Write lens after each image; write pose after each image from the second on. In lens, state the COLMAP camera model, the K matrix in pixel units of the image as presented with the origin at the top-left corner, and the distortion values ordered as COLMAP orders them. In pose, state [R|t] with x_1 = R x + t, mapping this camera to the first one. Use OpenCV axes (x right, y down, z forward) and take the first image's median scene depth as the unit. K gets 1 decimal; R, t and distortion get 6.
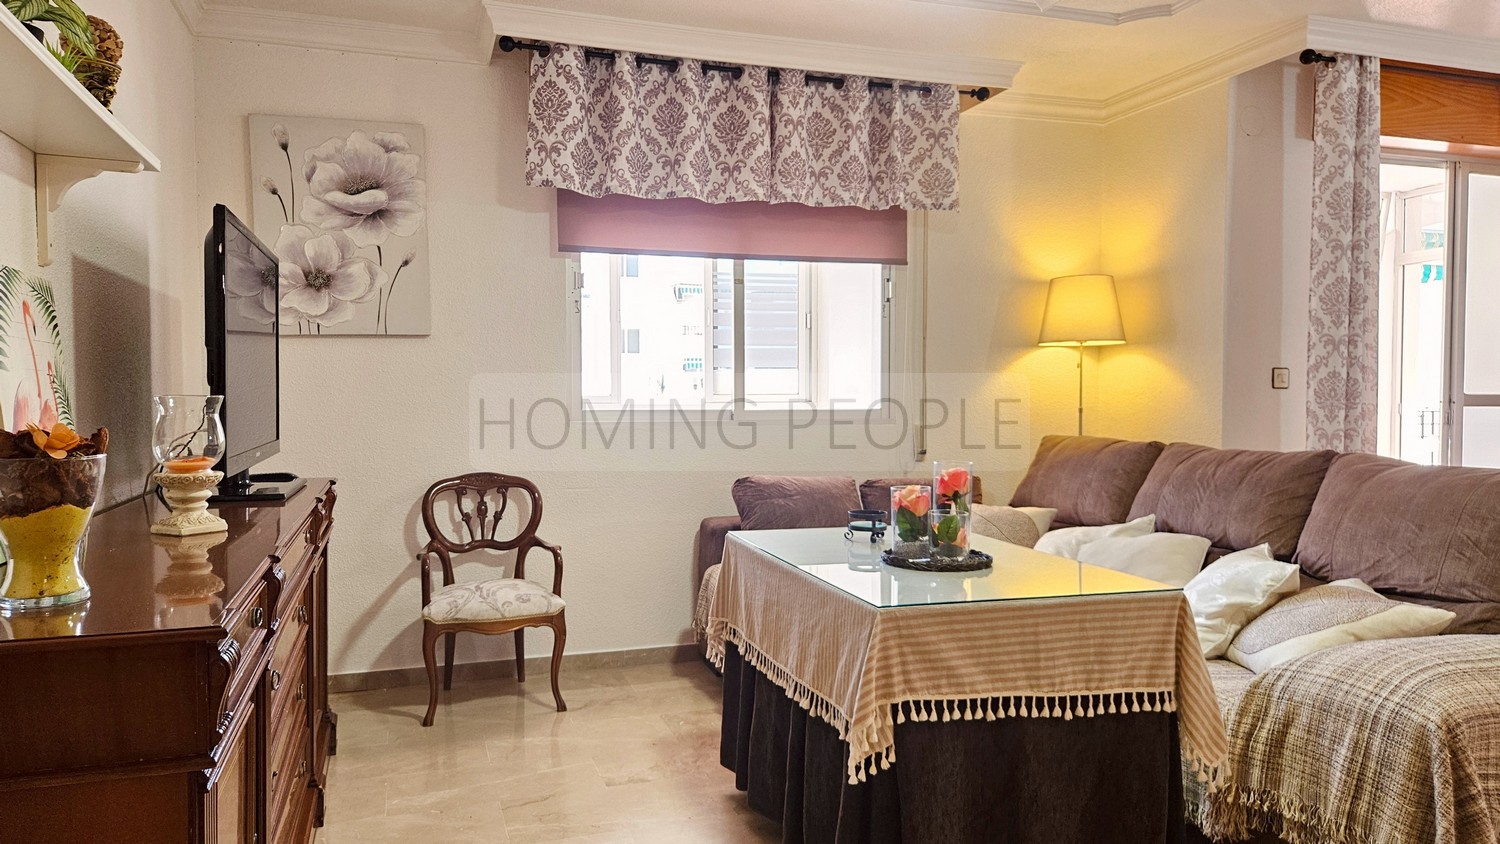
lens RADIAL K [[1032.3, 0, 750.0], [0, 1032.3, 422.0], [0, 0, 1]] dist [0.050079, -0.003222]
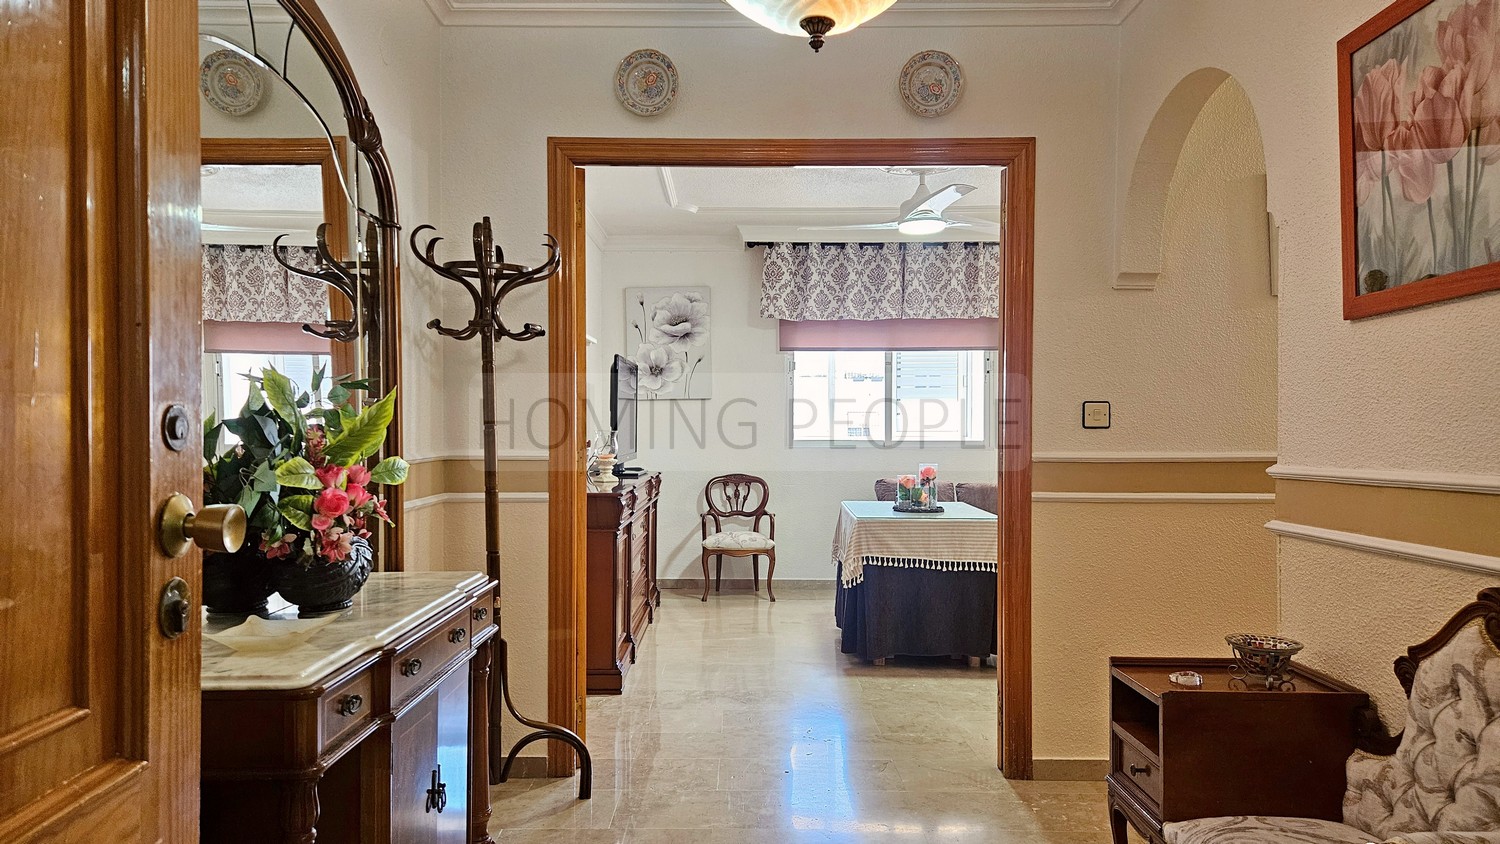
lens RADIAL K [[1032.3, 0, 750.0], [0, 1032.3, 422.0], [0, 0, 1]] dist [0.050079, -0.003222]
pose [[0.950409, 0.001200, -0.311002, 0.334533], [-0.012339, 0.999351, -0.033851, 0.019743], [0.310759, 0.036010, 0.949806, -0.735583]]
